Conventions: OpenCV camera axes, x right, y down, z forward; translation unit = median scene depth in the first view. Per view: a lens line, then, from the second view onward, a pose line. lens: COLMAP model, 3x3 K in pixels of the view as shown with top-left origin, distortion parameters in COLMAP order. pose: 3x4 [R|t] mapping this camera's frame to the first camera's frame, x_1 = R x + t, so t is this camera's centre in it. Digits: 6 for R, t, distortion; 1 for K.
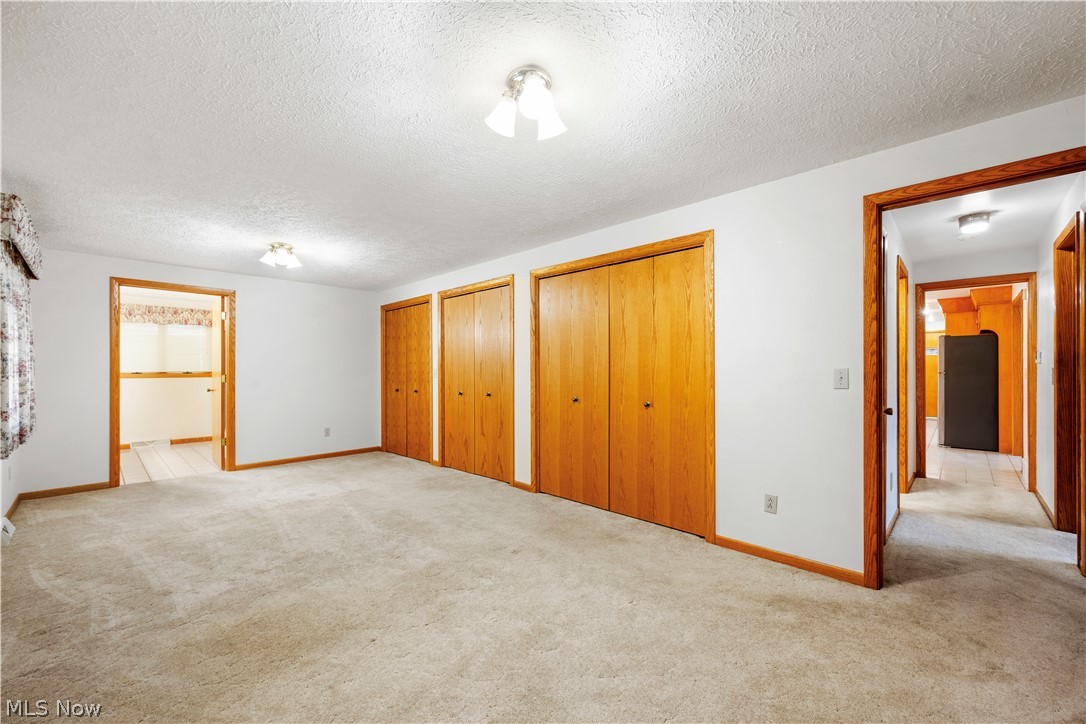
lens RADIAL K [[445.6, 0, 540.7], [0, 445.6, 367.6], [0, 0, 1]] dist [0.003818, 0.000812]
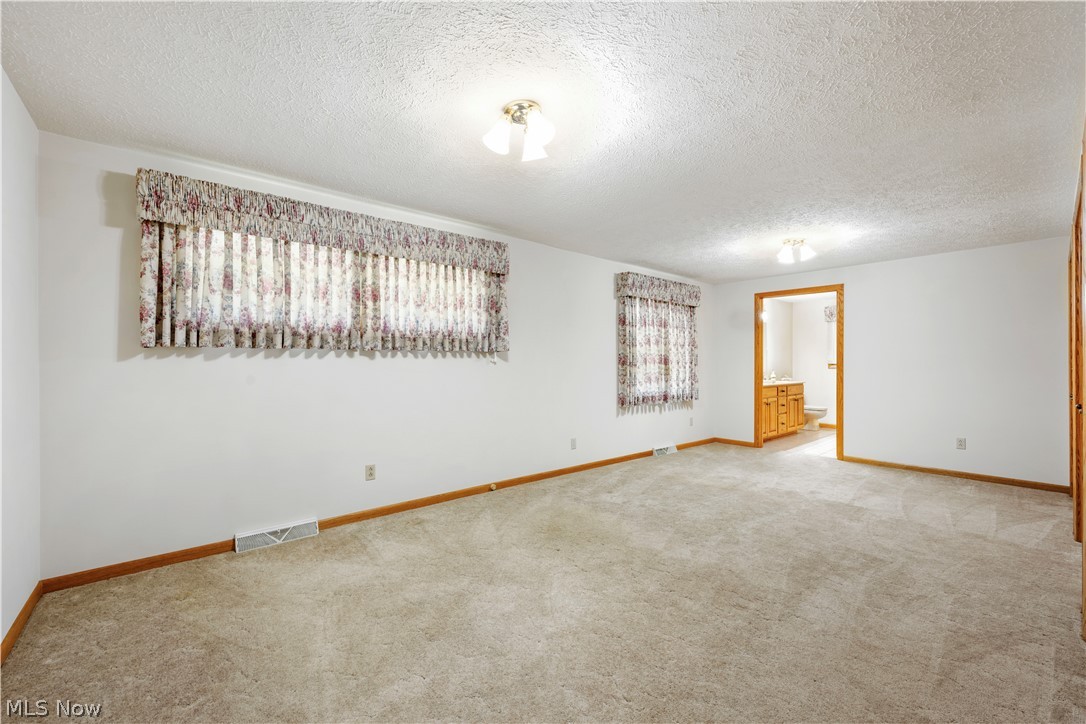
lens RADIAL K [[445.6, 0, 542.5], [0, 445.6, 362.9], [0, 0, 1]] dist [0.003818, 0.000812]
pose [[-0.111798, 0.003059, -0.993726, 0.573143], [0.005255, 0.999983, 0.002487, 0.002668], [0.993717, -0.004944, -0.111812, 0.606544]]
